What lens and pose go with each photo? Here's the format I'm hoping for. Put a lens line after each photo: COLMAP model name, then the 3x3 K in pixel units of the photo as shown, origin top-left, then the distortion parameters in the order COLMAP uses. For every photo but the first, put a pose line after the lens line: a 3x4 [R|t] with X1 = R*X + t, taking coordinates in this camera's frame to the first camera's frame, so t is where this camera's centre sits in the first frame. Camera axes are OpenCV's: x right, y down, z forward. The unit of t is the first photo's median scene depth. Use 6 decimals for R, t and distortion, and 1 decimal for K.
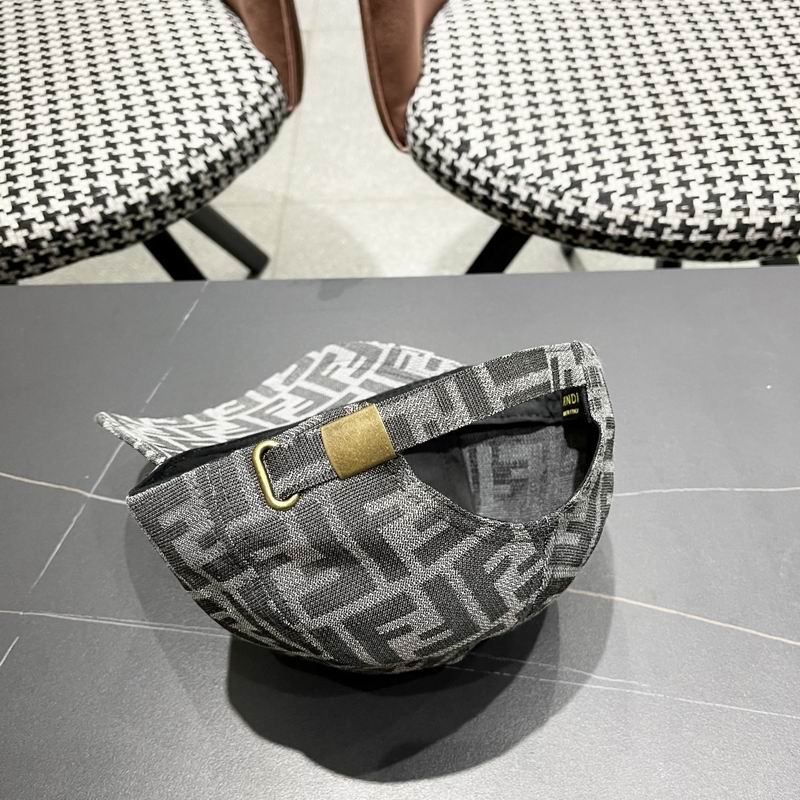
lens RADIAL K [[808.3, 0, 410.9], [0, 808.3, 413.0], [0, 0, 1]] dist [0.021771, 0.000000]
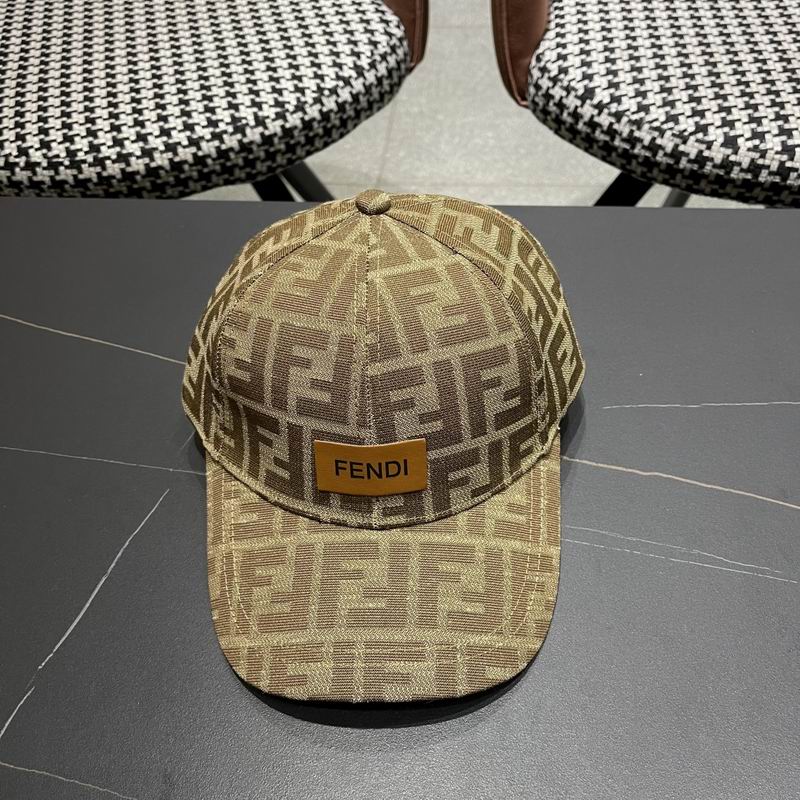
lens RADIAL K [[808.3, 0, 401.6], [0, 808.3, 408.8], [0, 0, 1]] dist [0.021771, 0.000000]
pose [[0.995374, 0.064064, -0.071603, -0.071029], [-0.066577, 0.997226, -0.033271, 0.120437], [0.069273, 0.037884, 0.996878, -0.027599]]
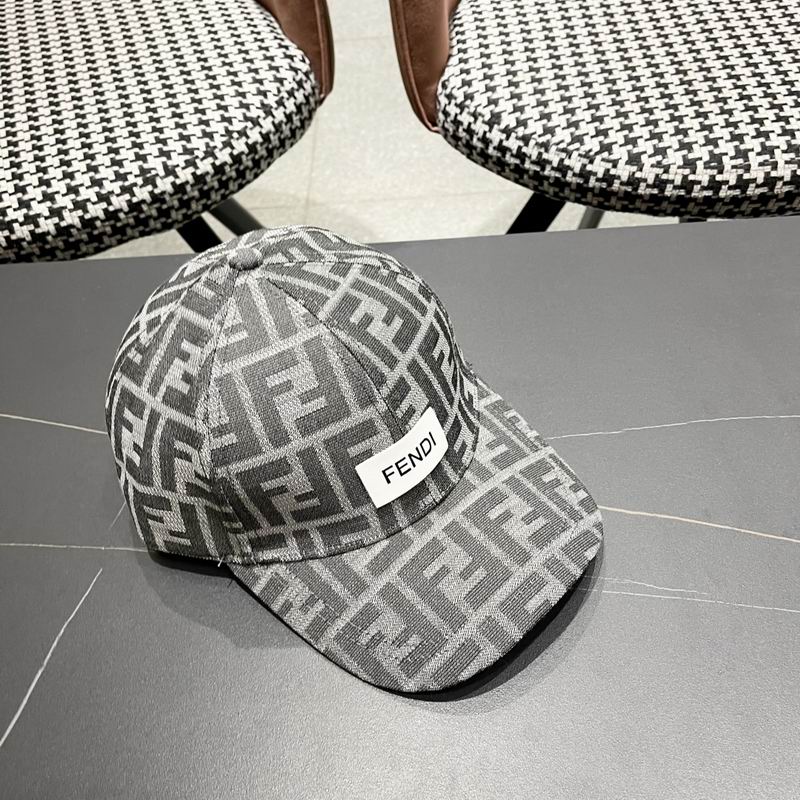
lens RADIAL K [[808.3, 0, 407.3], [0, 808.3, 413.5], [0, 0, 1]] dist [0.021771, 0.000000]
pose [[0.999423, -0.029883, -0.016120, -0.041600], [0.029444, 0.999207, -0.026794, 0.074167], [0.016908, 0.026304, 0.999511, -0.031722]]
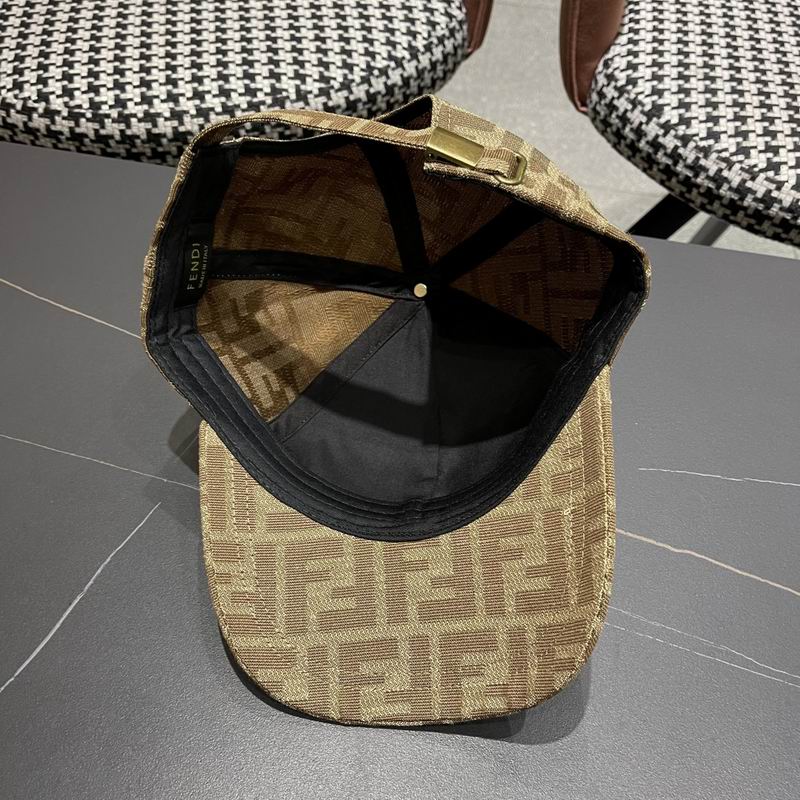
lens RADIAL K [[808.3, 0, 405.4], [0, 808.3, 411.8], [0, 0, 1]] dist [0.021771, 0.000000]
pose [[0.980348, 0.188879, -0.056951, -0.103004], [-0.188679, 0.981998, 0.008914, 0.067467], [0.057610, 0.002006, 0.998337, 0.027345]]
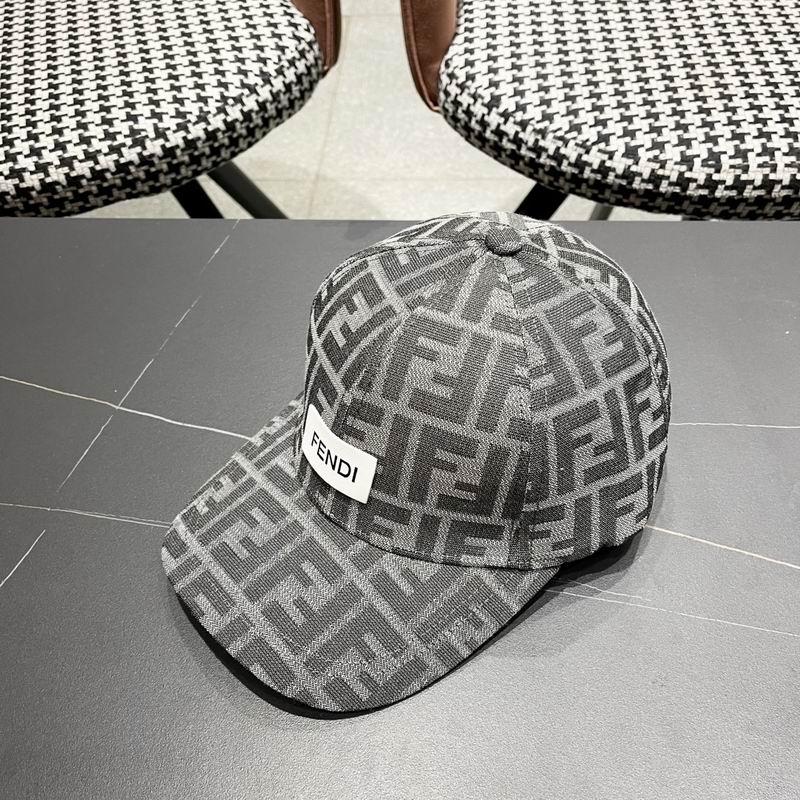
lens RADIAL K [[808.3, 0, 406.0], [0, 808.3, 413.3], [0, 0, 1]] dist [0.021771, 0.000000]
pose [[0.998543, 0.041490, -0.034517, 0.006276], [-0.041756, 0.999103, -0.007019, 0.074051], [0.034195, 0.008450, 0.999379, -0.017218]]
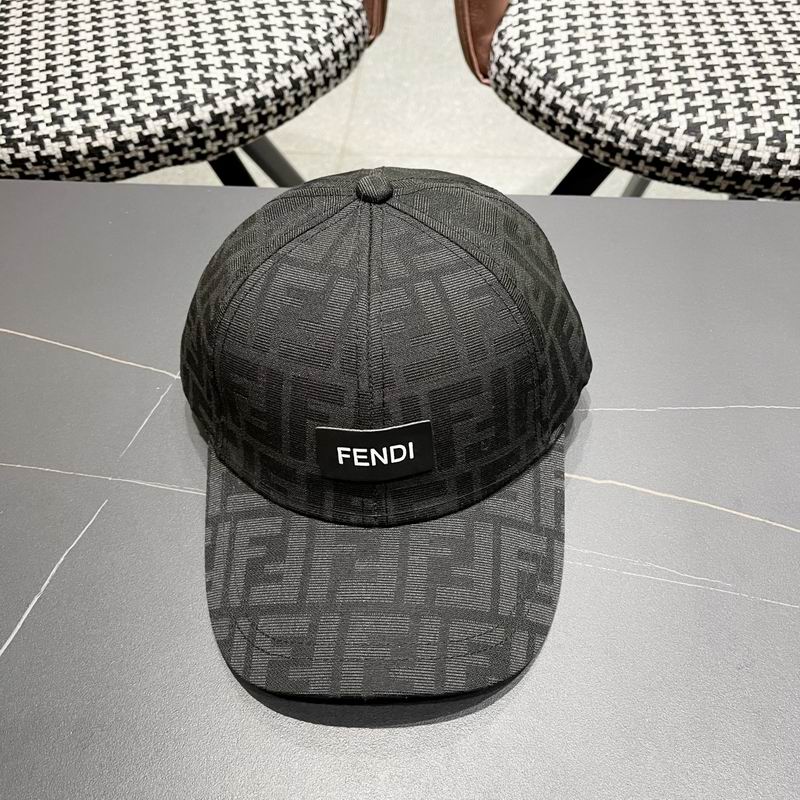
lens RADIAL K [[808.3, 0, 406.6], [0, 808.3, 404.8], [0, 0, 1]] dist [0.021771, 0.000000]
pose [[0.997465, 0.064840, -0.029306, -0.055745], [-0.064676, 0.997885, 0.006481, 0.081497], [0.029665, -0.004569, 0.999549, -0.003902]]
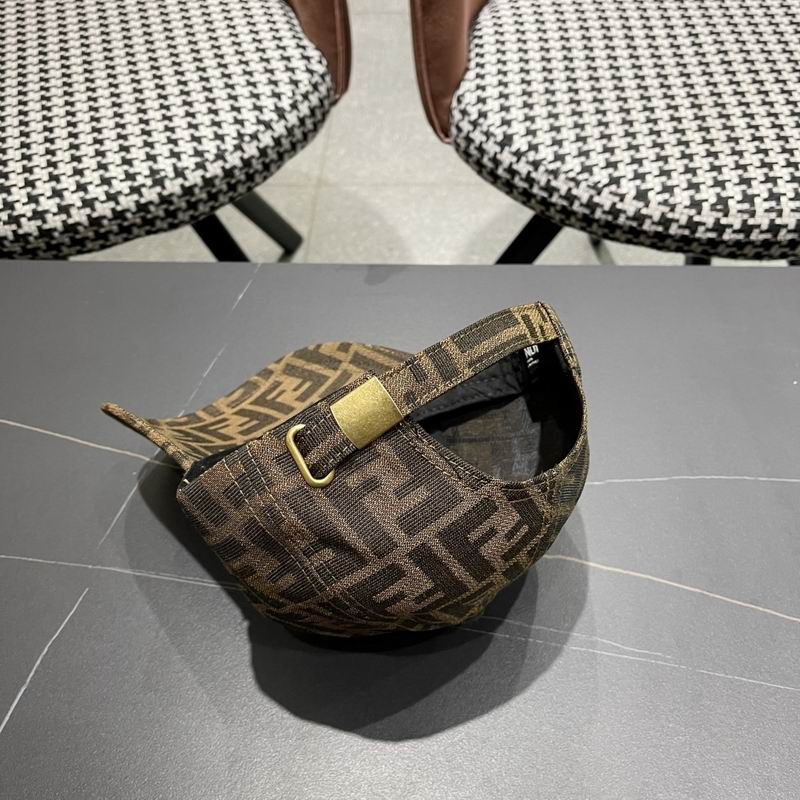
lens RADIAL K [[808.3, 0, 407.0], [0, 808.3, 403.5], [0, 0, 1]] dist [0.021771, 0.000000]
pose [[0.999137, 0.036532, -0.019777, -0.029461], [-0.036291, 0.999264, 0.012430, -0.000064], [0.020216, -0.011702, 0.999727, -0.045667]]
